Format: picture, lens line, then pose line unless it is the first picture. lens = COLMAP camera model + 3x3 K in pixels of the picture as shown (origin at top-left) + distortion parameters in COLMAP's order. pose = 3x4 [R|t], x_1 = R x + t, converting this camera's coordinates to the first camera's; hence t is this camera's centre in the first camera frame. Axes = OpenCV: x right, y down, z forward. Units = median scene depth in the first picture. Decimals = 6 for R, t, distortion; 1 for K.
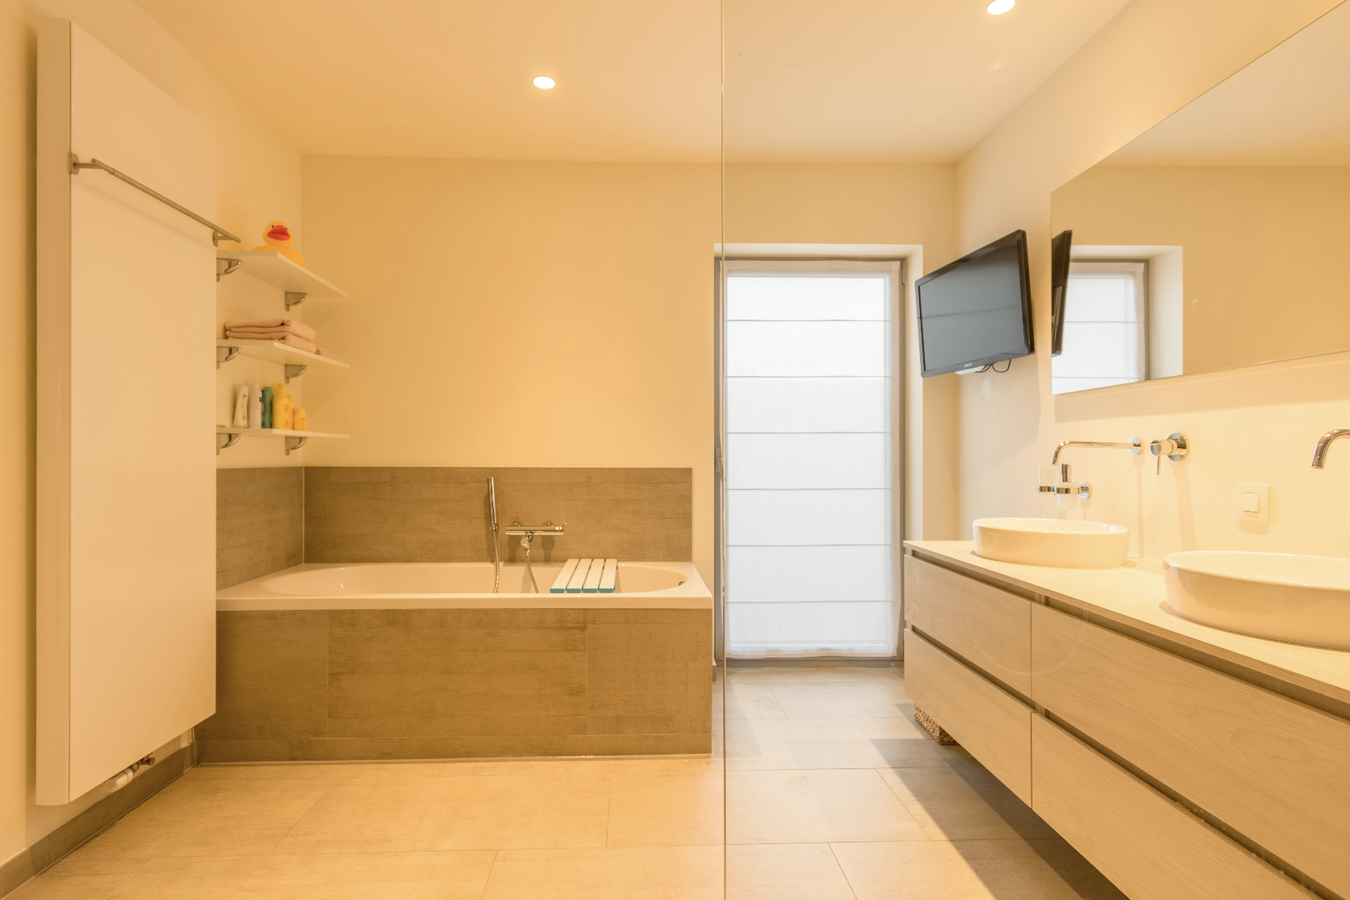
lens RADIAL K [[681.0, 0, 670.5], [0, 681.0, 459.9], [0, 0, 1]] dist [-0.000214, -0.002052]
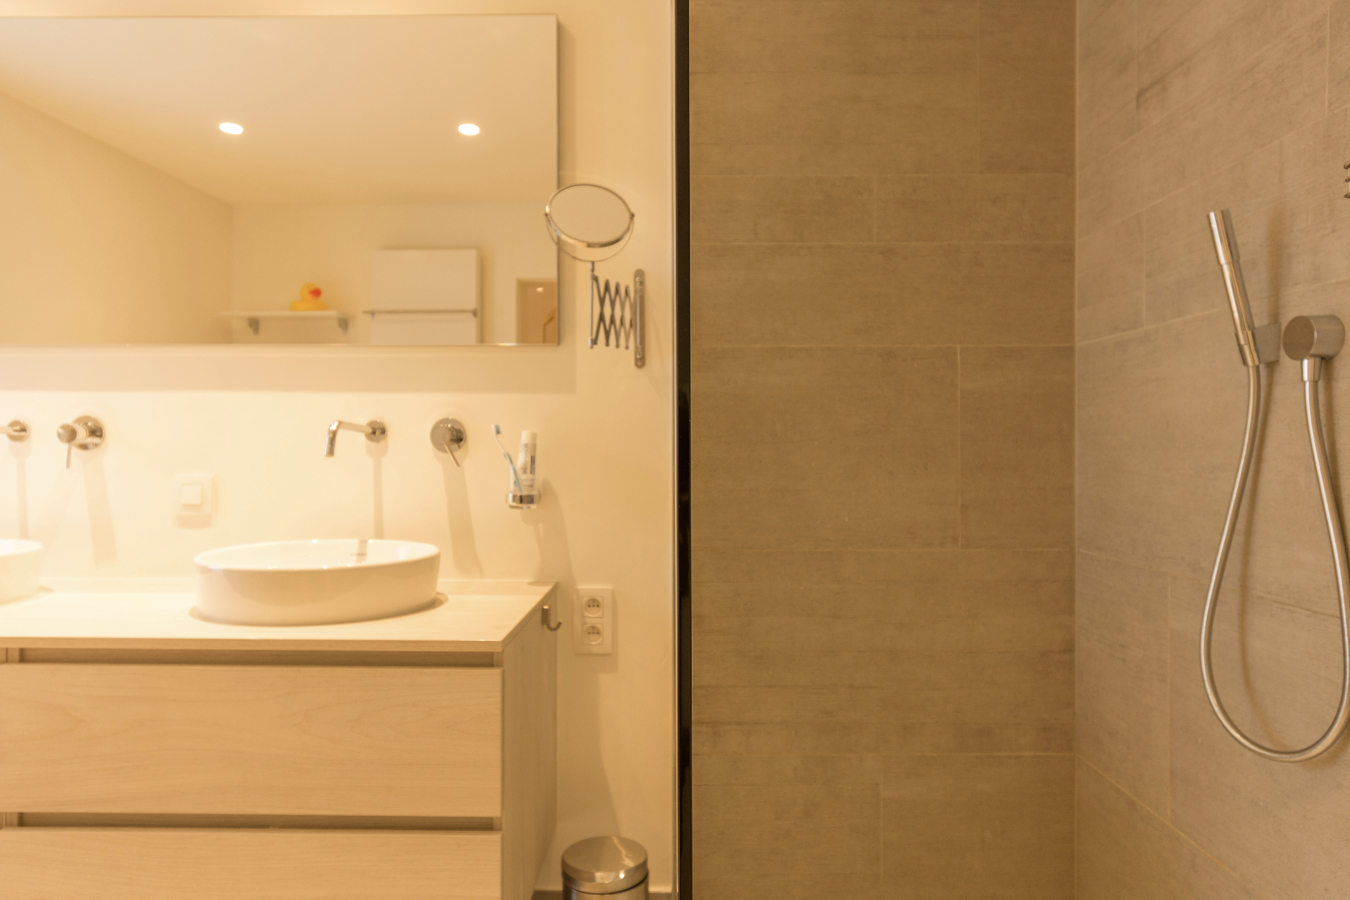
lens RADIAL K [[820.3, 0, 675.0], [0, 820.3, 450.0], [0, 0, 1]] dist [-0.002577, 0.005696]
pose [[0.045417, -0.005293, 0.998954, -0.186091], [0.003258, 0.999981, 0.005150, -0.002428], [-0.998963, 0.003021, 0.045434, 0.237669]]
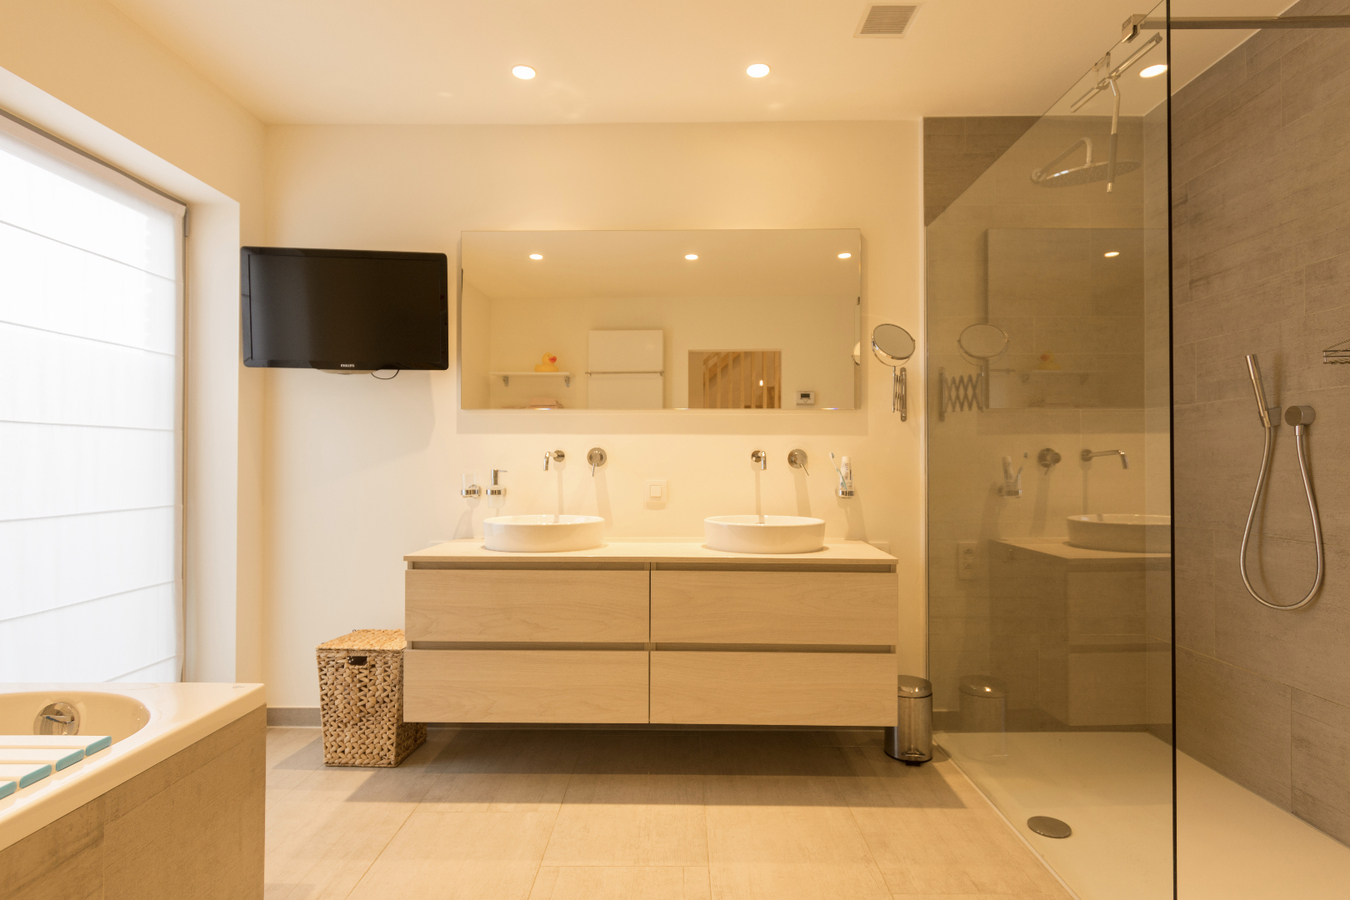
lens RADIAL K [[681.0, 0, 670.5], [0, 681.0, 459.9], [0, 0, 1]] dist [-0.000214, -0.002052]
pose [[0.054381, 0.008312, 0.998486, -0.665562], [0.001620, 0.999963, -0.008412, -0.001259], [-0.998519, 0.002075, 0.054365, 0.705311]]
